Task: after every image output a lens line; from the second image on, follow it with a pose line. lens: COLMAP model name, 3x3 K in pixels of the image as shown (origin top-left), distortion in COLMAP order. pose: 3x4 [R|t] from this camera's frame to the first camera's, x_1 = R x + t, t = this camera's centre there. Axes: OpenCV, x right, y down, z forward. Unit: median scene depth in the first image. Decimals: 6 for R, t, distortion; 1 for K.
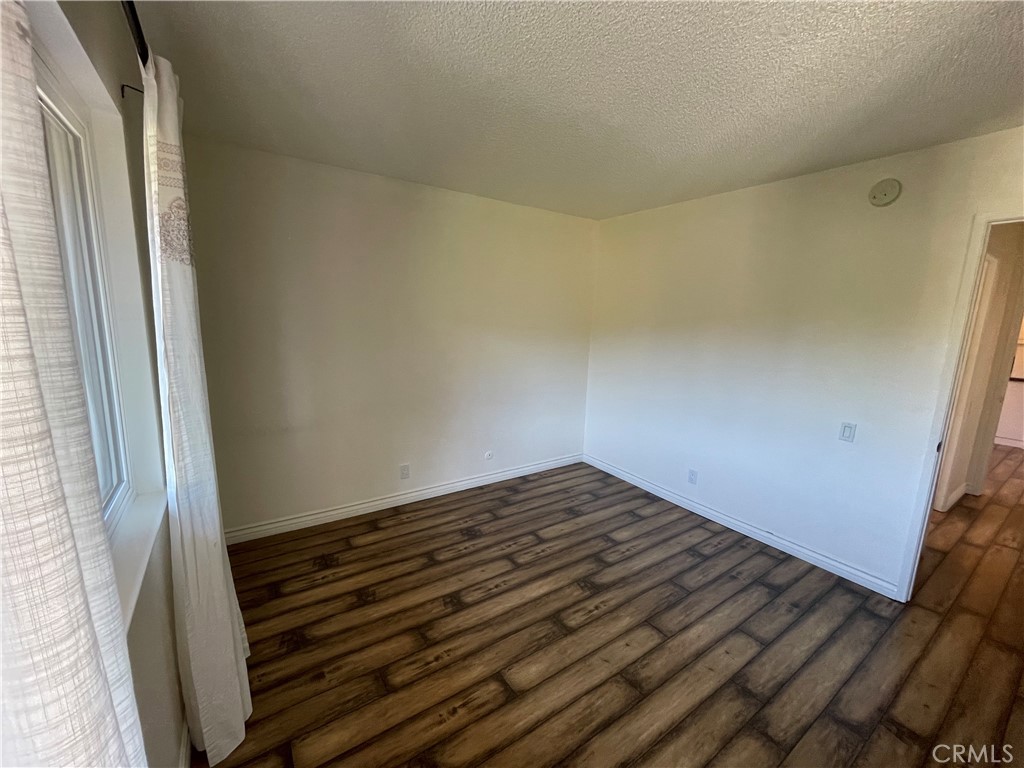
lens RADIAL K [[414.8, 0, 512.0], [0, 414.8, 384.0], [0, 0, 1]] dist [-0.000375, -0.000005]
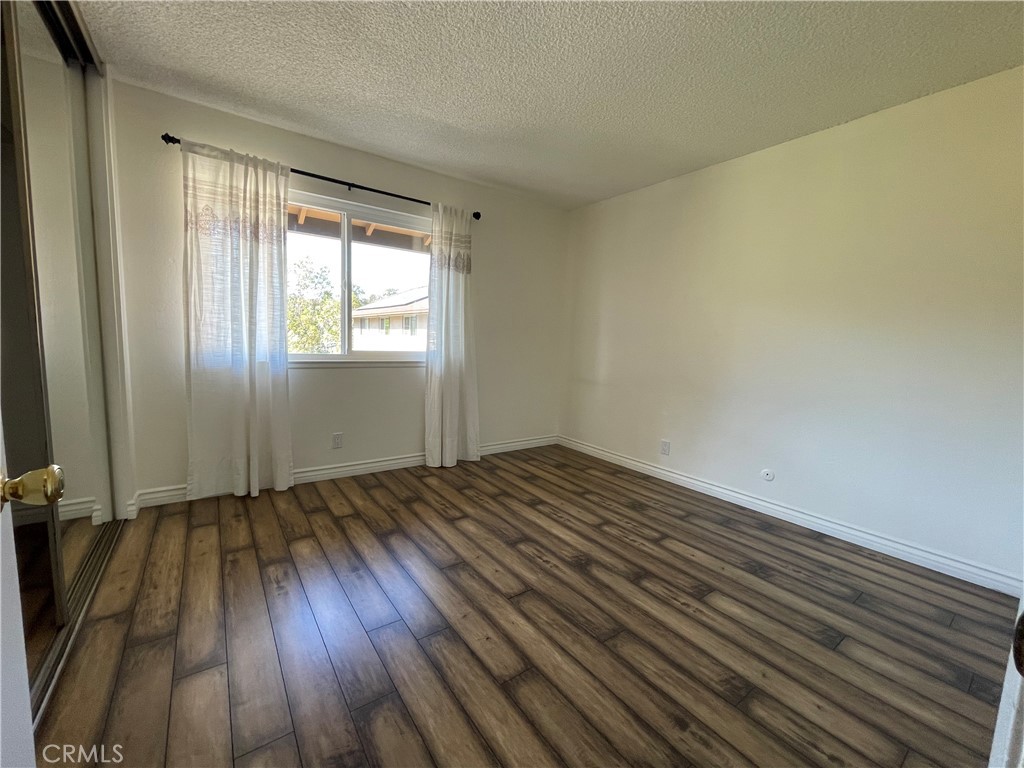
lens RADIAL K [[414.8, 0, 512.0], [0, 414.8, 384.0], [0, 0, 1]] dist [-0.000375, -0.000005]
pose [[0.039887, 0.077544, -0.996191, 0.915243], [-0.210864, 0.975185, 0.067466, 0.080724], [0.976701, 0.207369, 0.055248, 0.649500]]
